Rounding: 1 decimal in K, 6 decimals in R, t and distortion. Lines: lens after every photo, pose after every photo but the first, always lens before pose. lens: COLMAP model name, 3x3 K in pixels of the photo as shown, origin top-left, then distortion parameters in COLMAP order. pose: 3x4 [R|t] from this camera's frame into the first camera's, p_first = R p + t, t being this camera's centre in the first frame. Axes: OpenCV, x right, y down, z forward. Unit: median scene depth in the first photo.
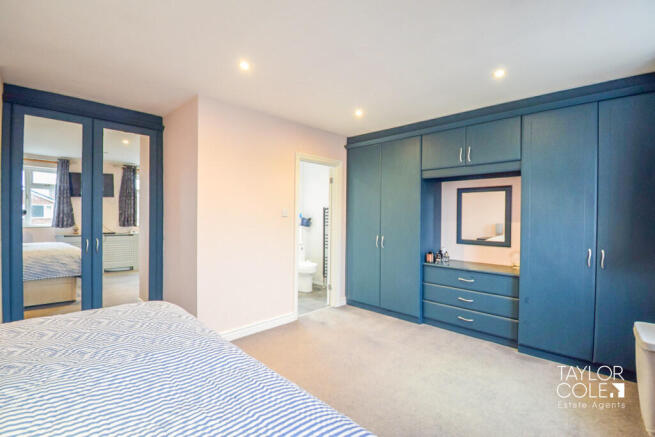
lens RADIAL K [[327.9, 0, 327.5], [0, 327.9, 218.5], [0, 0, 1]] dist [0.001569, 0.000004]
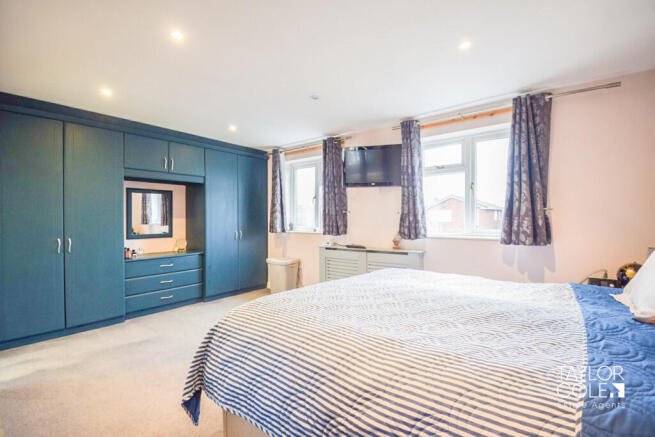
lens RADIAL K [[289.6, 0, 327.5], [0, 289.6, 218.5], [0, 0, 1]] dist [-0.011233, -0.000311]
pose [[-0.143996, 0.005682, 0.989562, -0.685509], [0.030511, 0.999534, -0.001300, 0.031228], [-0.989108, 0.030005, -0.144103, 0.521695]]
